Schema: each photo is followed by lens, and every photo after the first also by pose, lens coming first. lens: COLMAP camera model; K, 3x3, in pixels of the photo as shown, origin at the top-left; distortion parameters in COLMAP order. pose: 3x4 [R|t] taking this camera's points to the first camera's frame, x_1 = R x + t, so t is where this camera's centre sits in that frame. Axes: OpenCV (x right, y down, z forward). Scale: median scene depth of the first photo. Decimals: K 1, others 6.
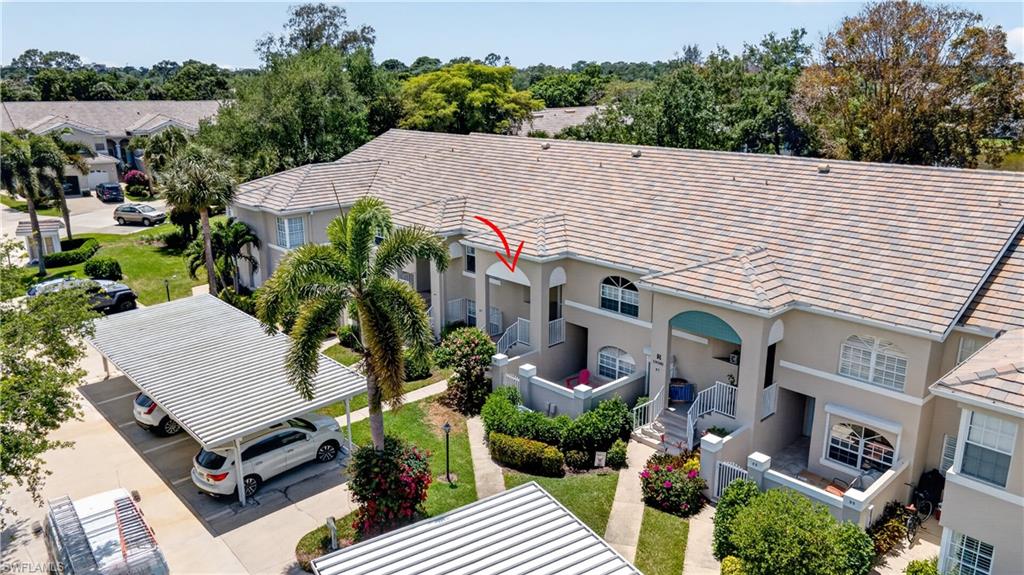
lens RADIAL K [[802.0, 0, 513.0], [0, 802.0, 290.6], [0, 0, 1]] dist [0.061185, 0.004056]
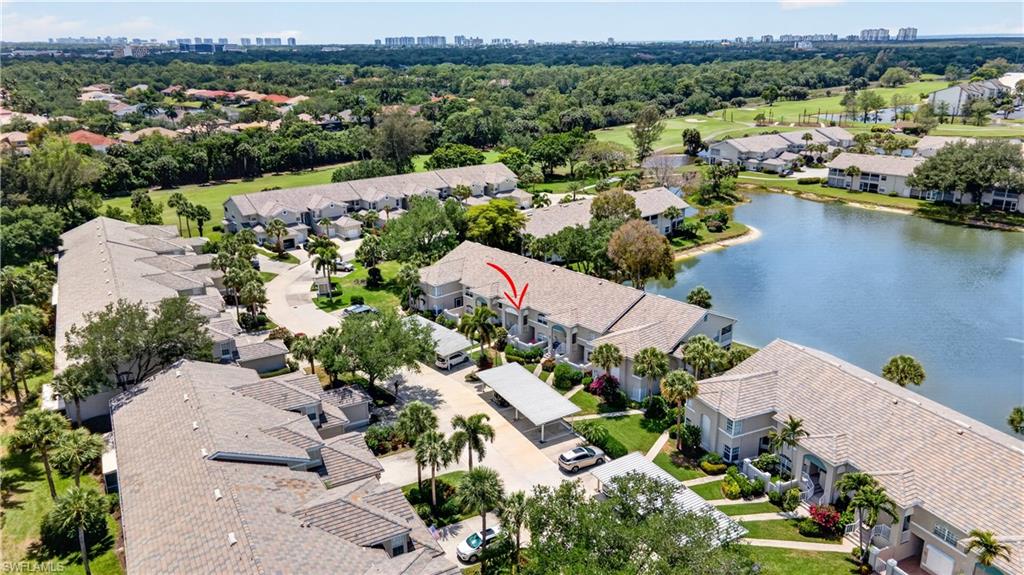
lens RADIAL K [[802.0, 0, 507.7], [0, 802.0, 288.0], [0, 0, 1]] dist [0.061185, 0.004056]
pose [[0.999635, -0.000831, -0.027021, 0.079252], [0.001814, 0.999336, 0.036391, -0.279201], [0.026973, -0.036427, 0.998972, -2.758085]]
